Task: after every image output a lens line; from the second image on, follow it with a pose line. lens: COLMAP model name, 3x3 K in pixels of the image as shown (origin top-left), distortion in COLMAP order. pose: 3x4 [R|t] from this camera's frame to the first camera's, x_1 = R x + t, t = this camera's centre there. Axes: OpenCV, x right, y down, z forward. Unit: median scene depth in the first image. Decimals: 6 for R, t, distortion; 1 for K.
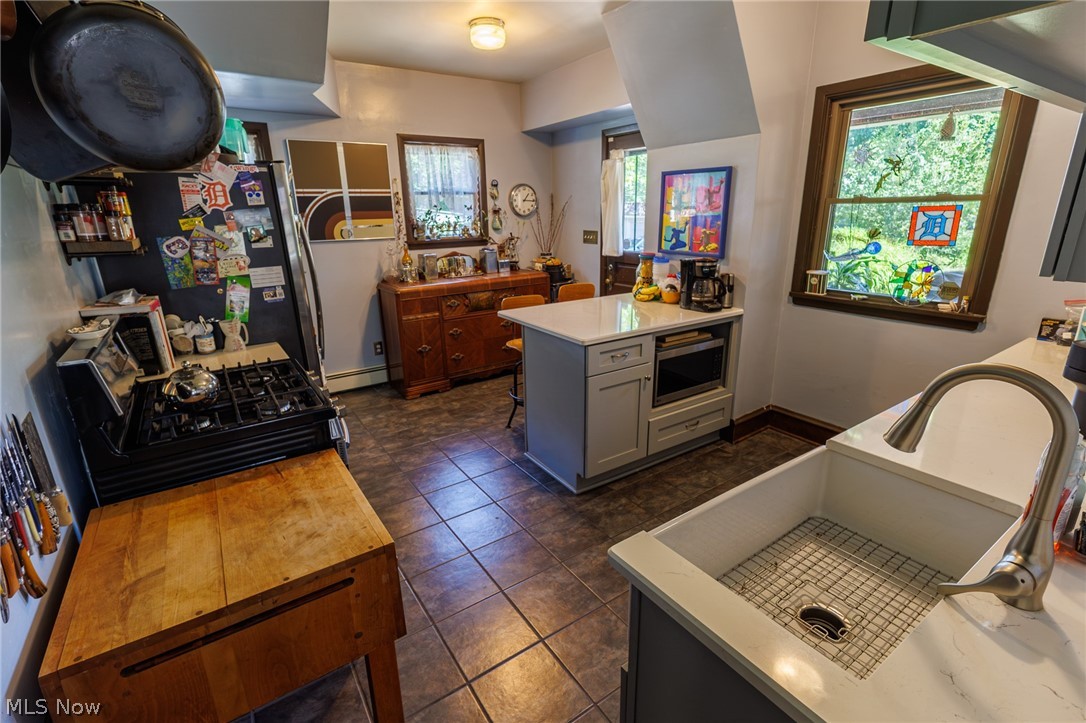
lens RADIAL K [[501.2, 0, 545.9], [0, 501.2, 361.0], [0, 0, 1]] dist [0.005648, 0.004173]
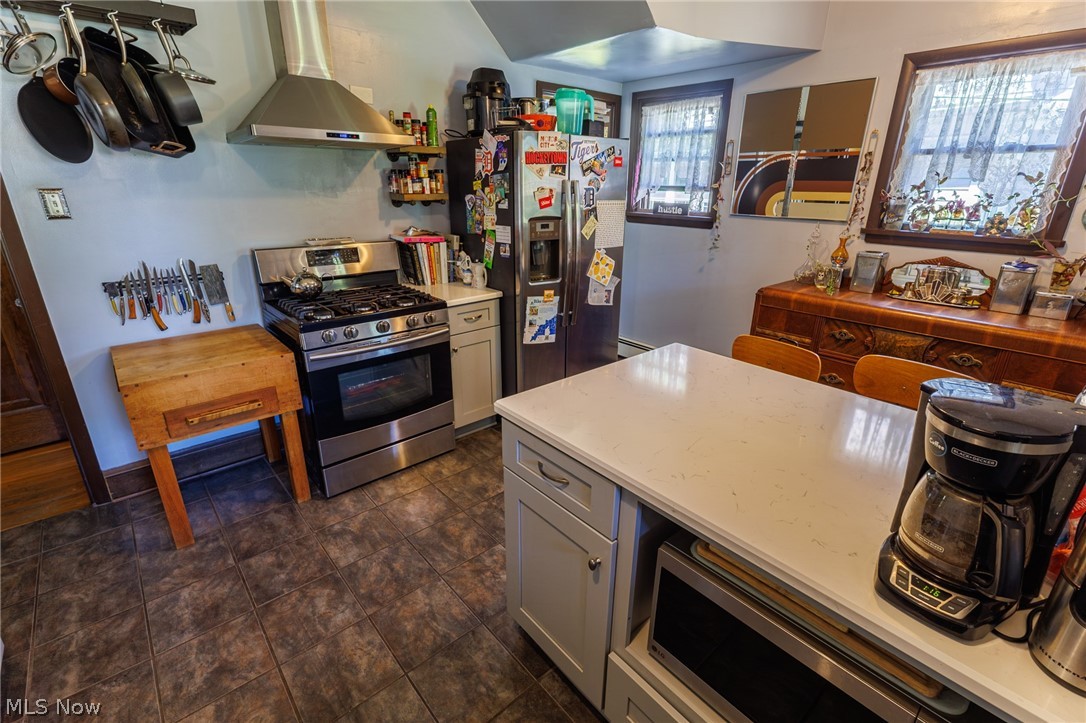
lens RADIAL K [[501.2, 0, 546.4], [0, 501.2, 359.1], [0, 0, 1]] dist [0.005648, 0.004173]
pose [[0.117777, 0.354463, -0.927623, 0.611660], [-0.299827, 0.903222, 0.307071, -0.286869], [0.946695, 0.241961, 0.212656, 0.903338]]
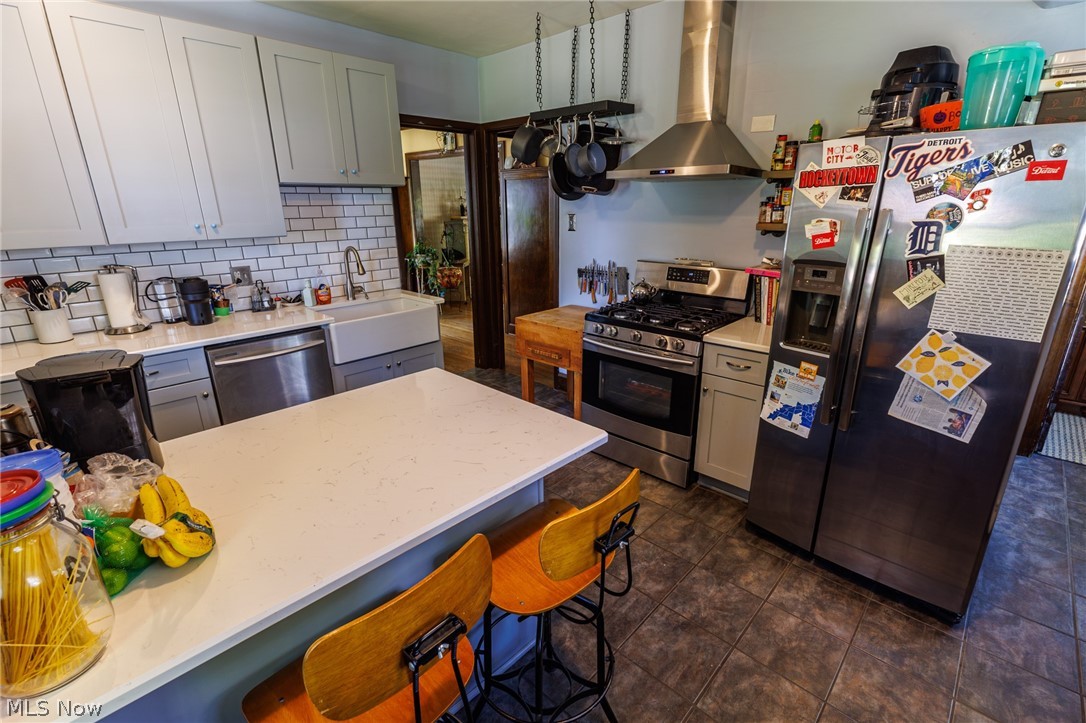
lens RADIAL K [[501.2, 0, 542.8], [0, 501.2, 362.2], [0, 0, 1]] dist [0.005648, 0.004173]
pose [[-0.979985, 0.089508, -0.177815, 0.041737], [-0.027820, 0.822876, 0.567540, -0.531903], [0.197119, 0.561127, -0.803915, 1.695557]]
